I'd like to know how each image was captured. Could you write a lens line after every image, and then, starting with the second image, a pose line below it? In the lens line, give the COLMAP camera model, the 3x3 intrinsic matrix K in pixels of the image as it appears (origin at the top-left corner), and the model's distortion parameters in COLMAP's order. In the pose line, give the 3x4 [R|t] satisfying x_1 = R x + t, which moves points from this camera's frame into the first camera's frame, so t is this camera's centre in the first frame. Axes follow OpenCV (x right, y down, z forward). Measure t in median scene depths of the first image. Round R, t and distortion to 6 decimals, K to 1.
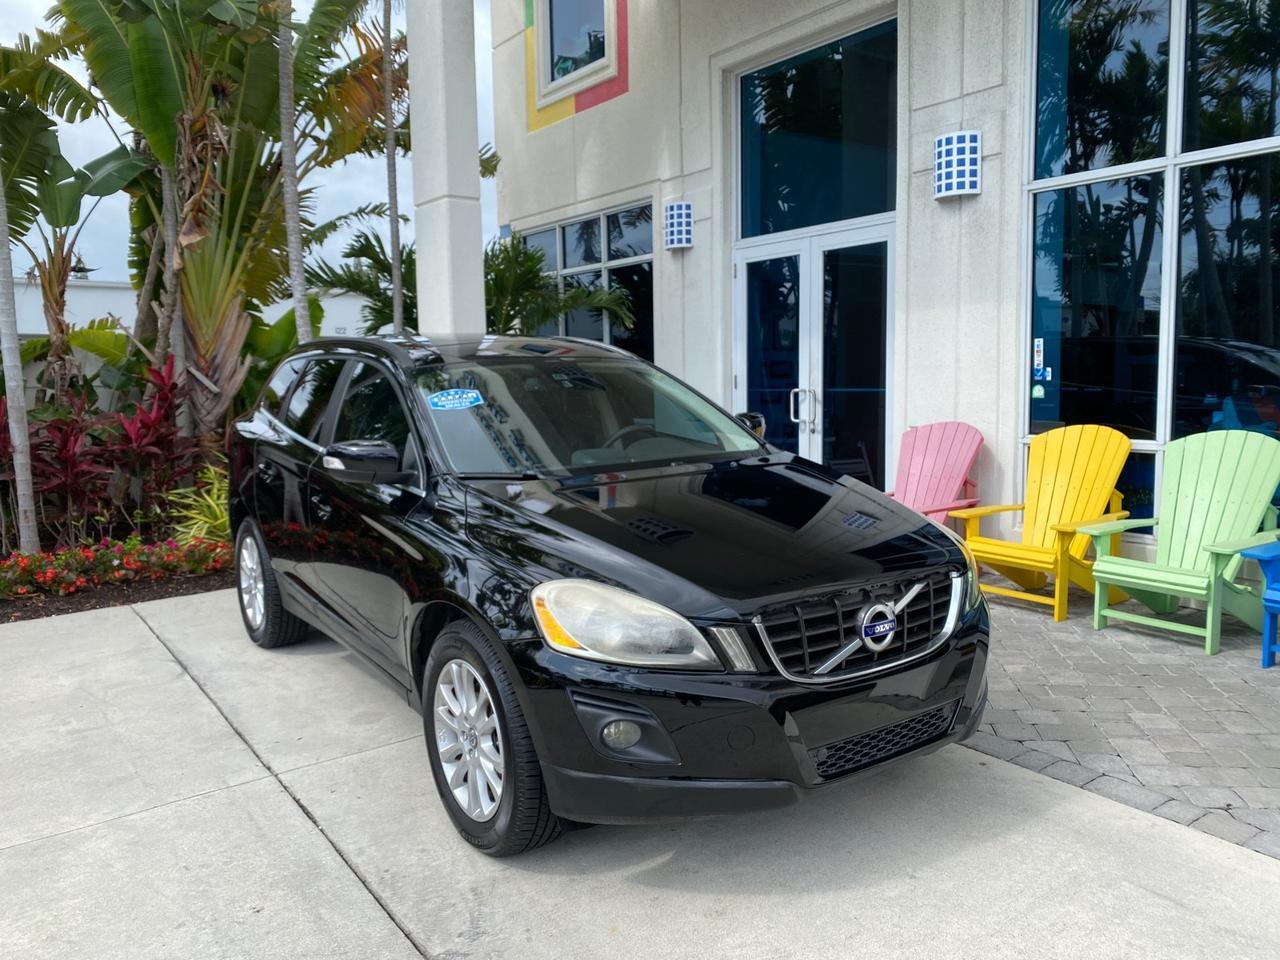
lens RADIAL K [[982.6, 0, 636.9], [0, 982.6, 481.7], [0, 0, 1]] dist [0.006877, -0.013867]
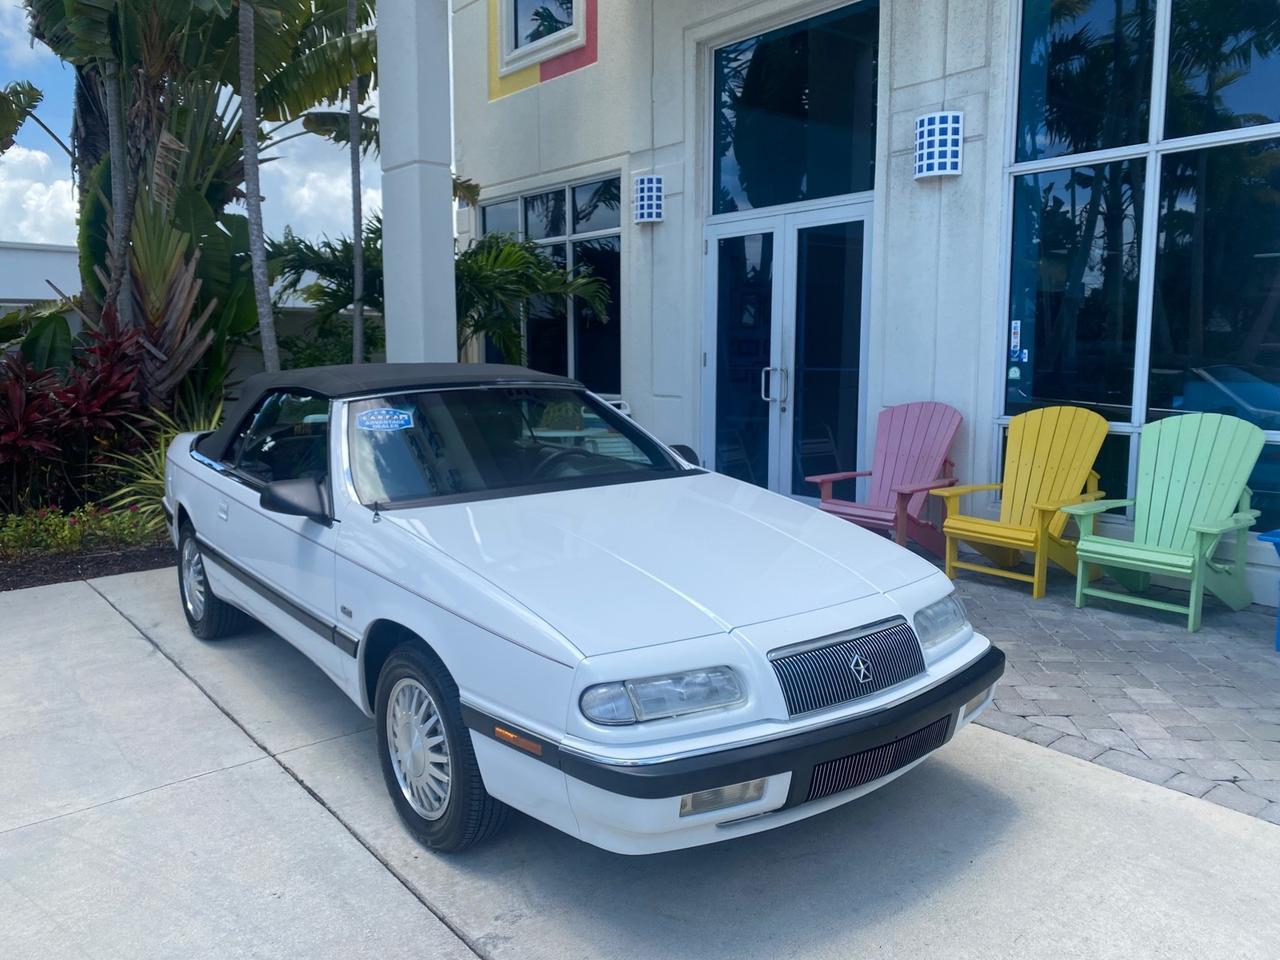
lens RADIAL K [[982.6, 0, 635.1], [0, 982.6, 480.0], [0, 0, 1]] dist [0.006877, -0.013867]
pose [[0.997778, 0.010505, 0.065793, -0.046150], [-0.011756, 0.999757, 0.018661, 0.003938], [-0.065581, -0.019393, 0.997659, 0.013367]]
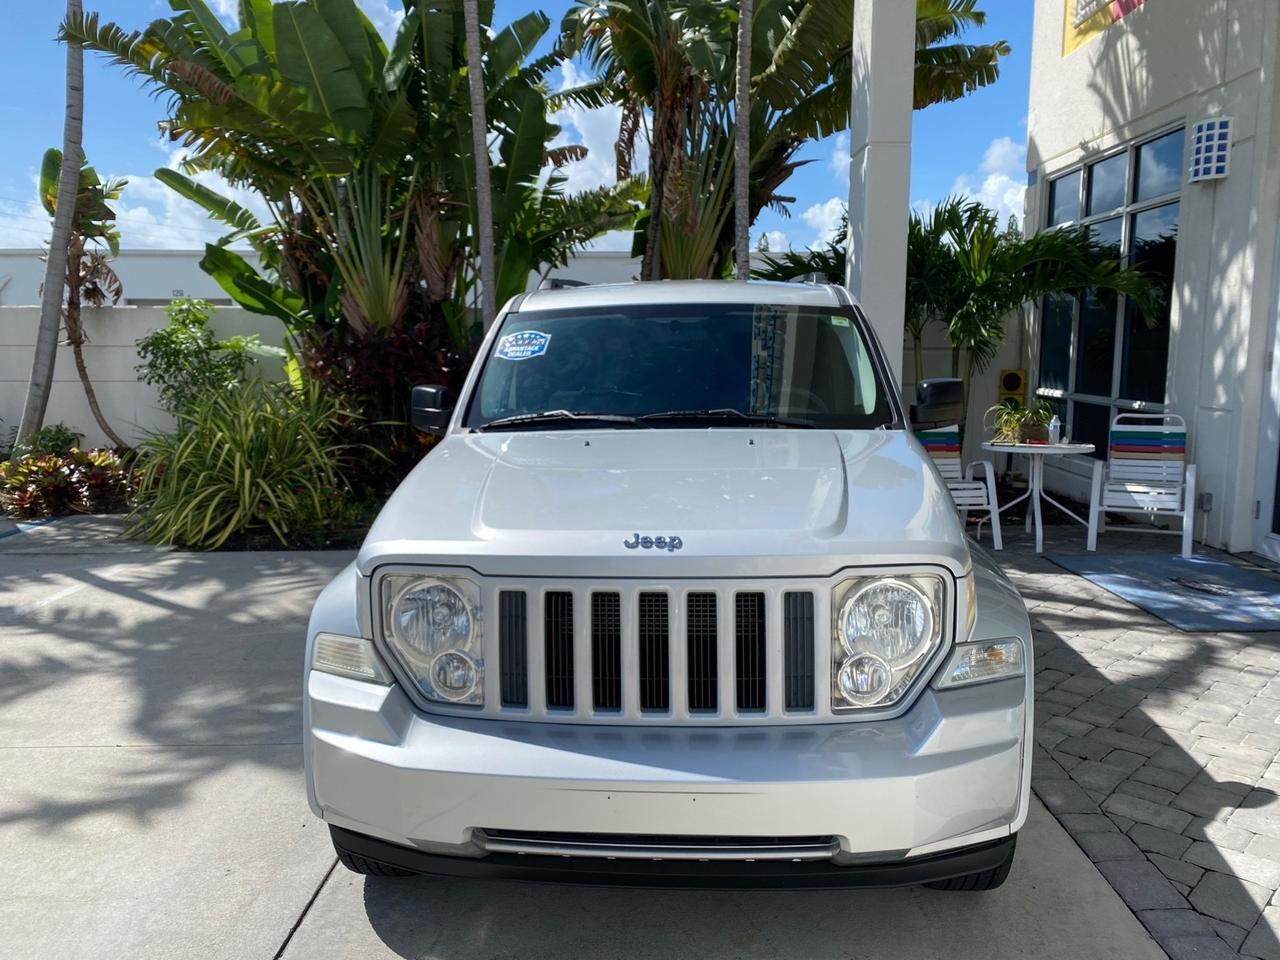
lens RADIAL K [[982.6, 0, 636.2], [0, 982.6, 473.2], [0, 0, 1]] dist [0.006877, -0.013867]
pose [[0.798826, 0.097455, -0.593616, 0.225243], [-0.079949, 0.995236, 0.055803, -0.030441], [0.596226, 0.002882, 0.802811, 0.186148]]
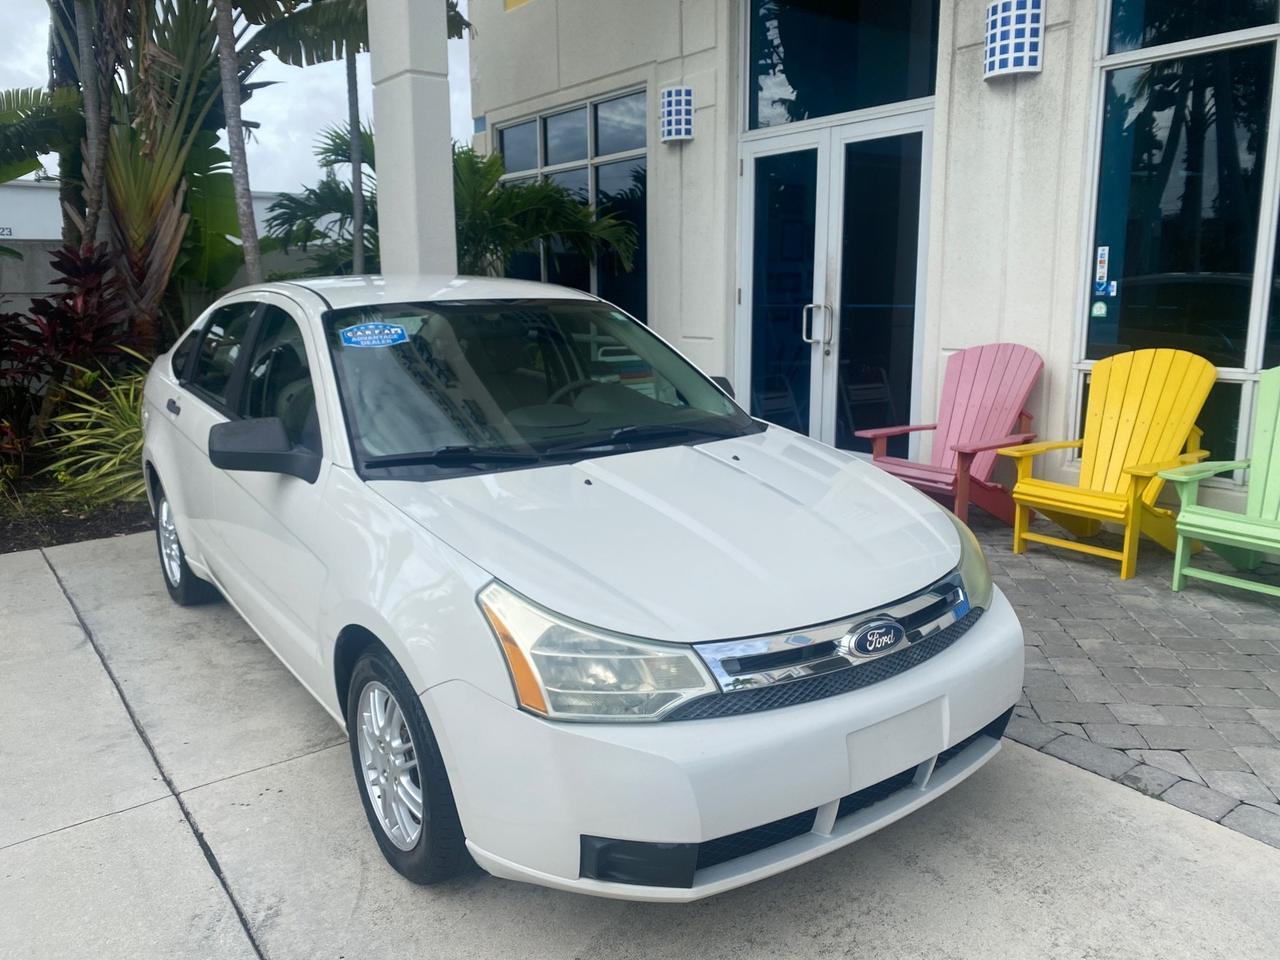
lens RADIAL K [[982.6, 0, 636.0], [0, 982.6, 478.1], [0, 0, 1]] dist [0.006877, -0.013867]
pose [[0.999777, 0.007400, 0.019785, -0.012744], [-0.008950, 0.996798, 0.079460, -0.009028], [-0.019133, -0.079619, 0.996642, 0.137245]]
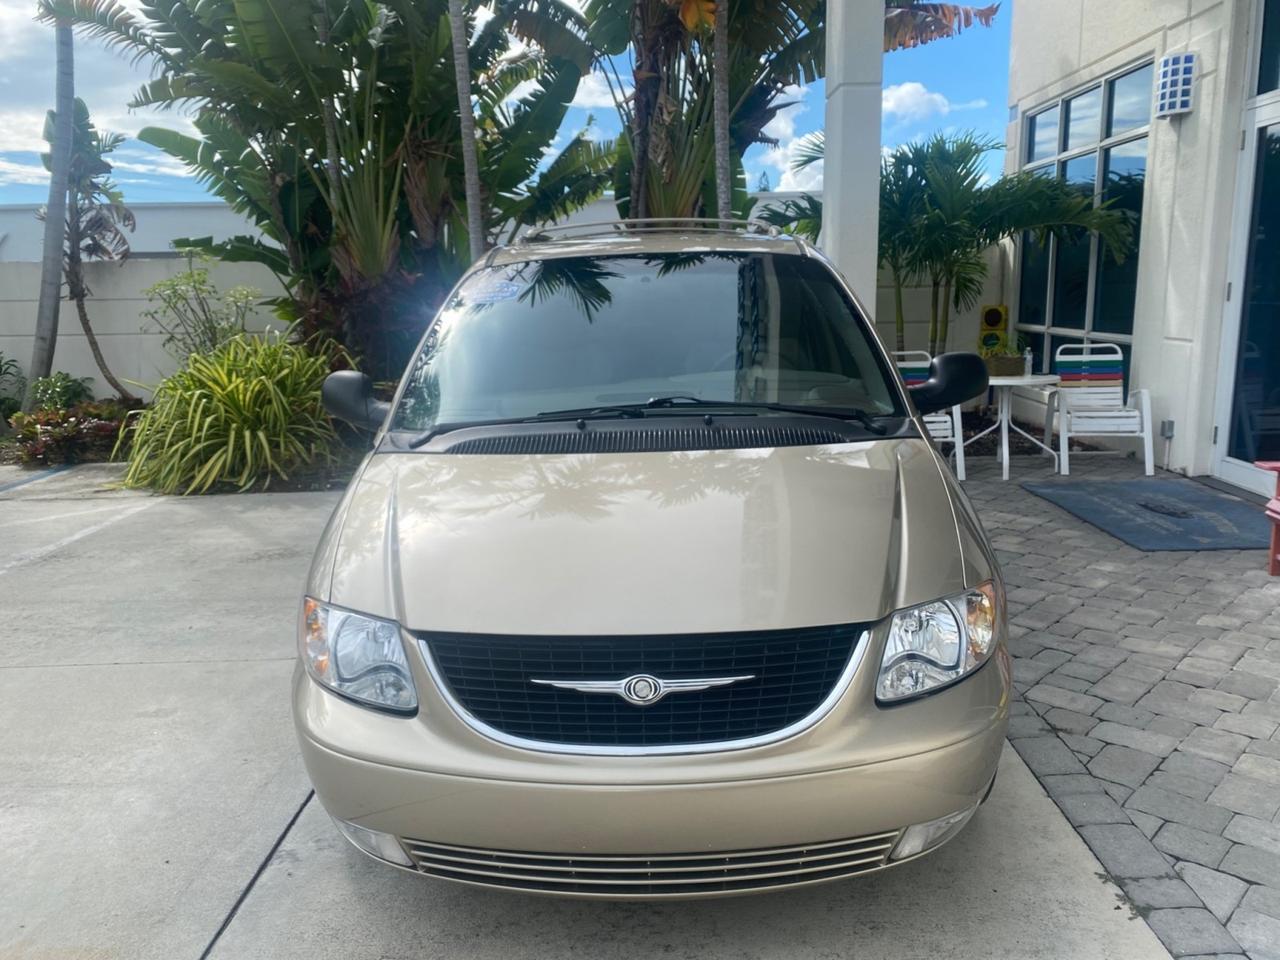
lens RADIAL K [[982.6, 0, 634.5], [0, 982.6, 476.8], [0, 0, 1]] dist [0.006877, -0.013867]
pose [[0.797469, 0.117282, -0.591851, 0.271843], [-0.061169, 0.991587, 0.114074, -0.025870], [0.600251, -0.054767, 0.797934, 0.158897]]
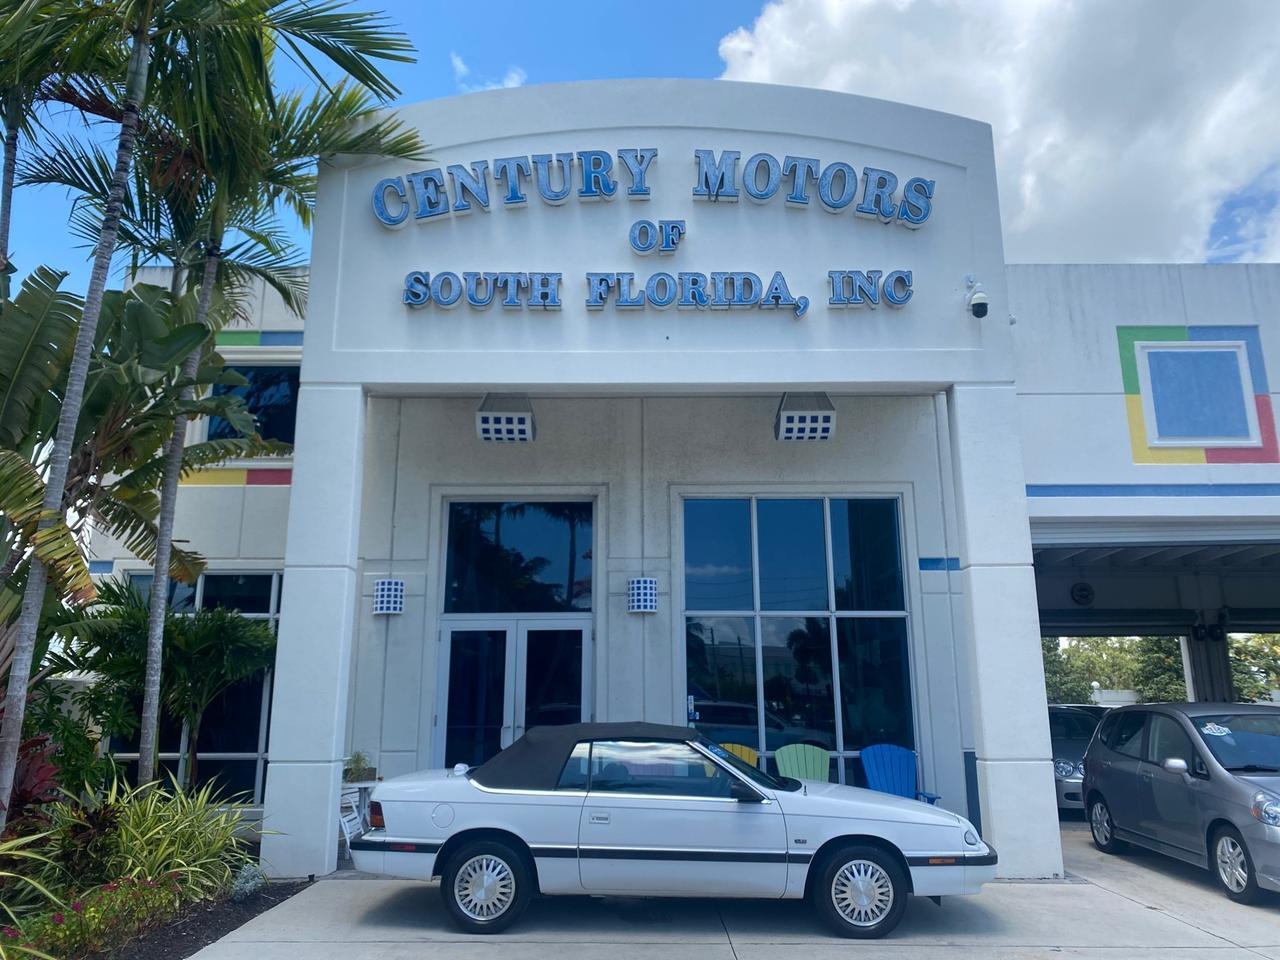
lens RADIAL K [[924.9, 0, 682.3], [0, 924.9, 483.1], [0, 0, 1]] dist [0.062969, -0.014476]
pose [[0.582980, 0.208919, 0.785167, -1.013570], [0.082257, 0.946233, -0.312852, 0.019519], [-0.808312, 0.246972, 0.534450, -0.010189]]
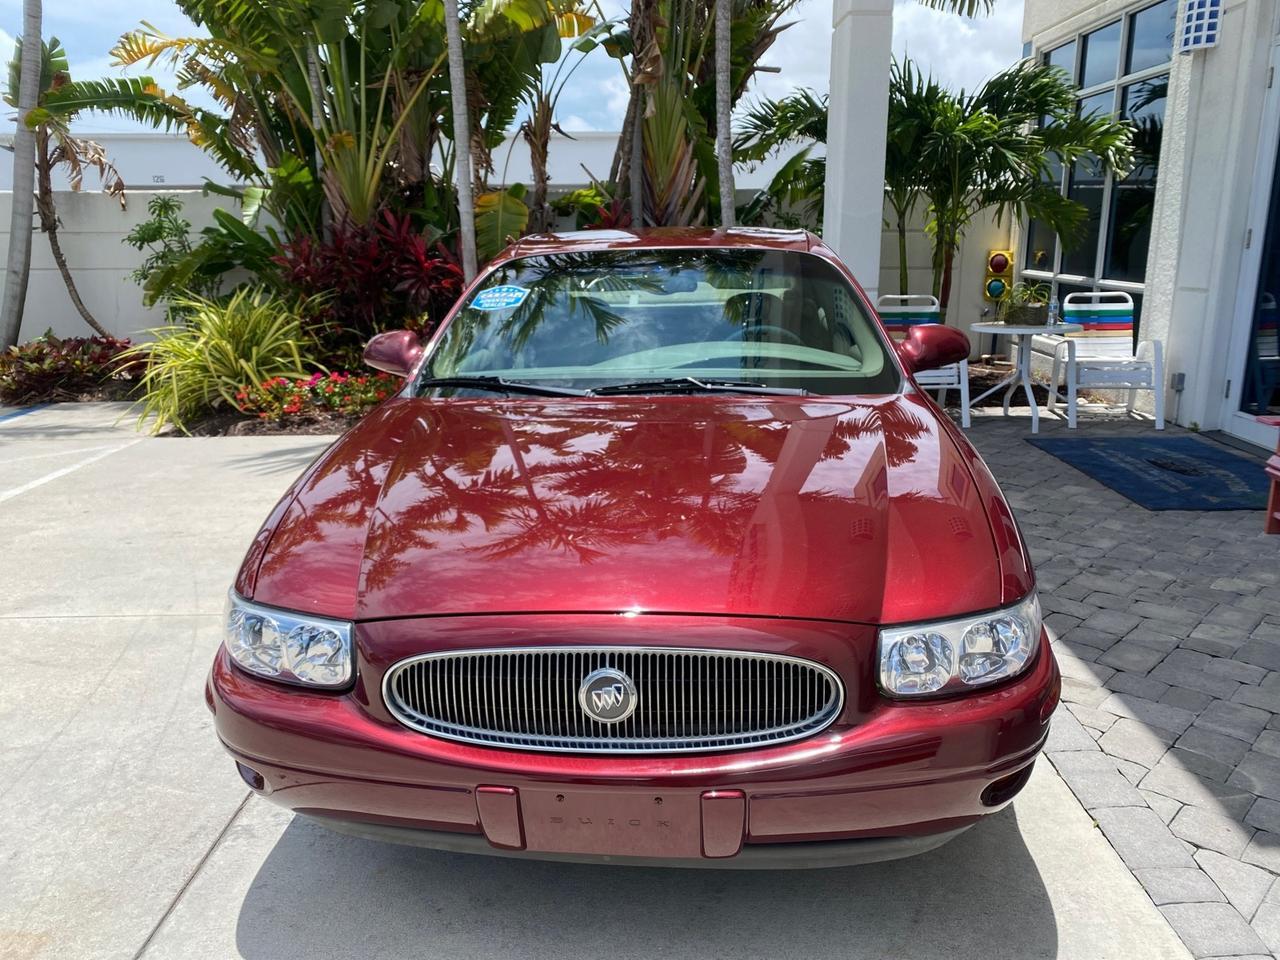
lens RADIAL K [[982.6, 0, 636.3], [0, 982.6, 474.9], [0, 0, 1]] dist [0.006877, -0.013867]
pose [[0.799976, 0.158708, -0.578662, 0.253212], [-0.074419, 0.983183, 0.166774, -0.024689], [0.595399, -0.090351, 0.798334, 0.189779]]
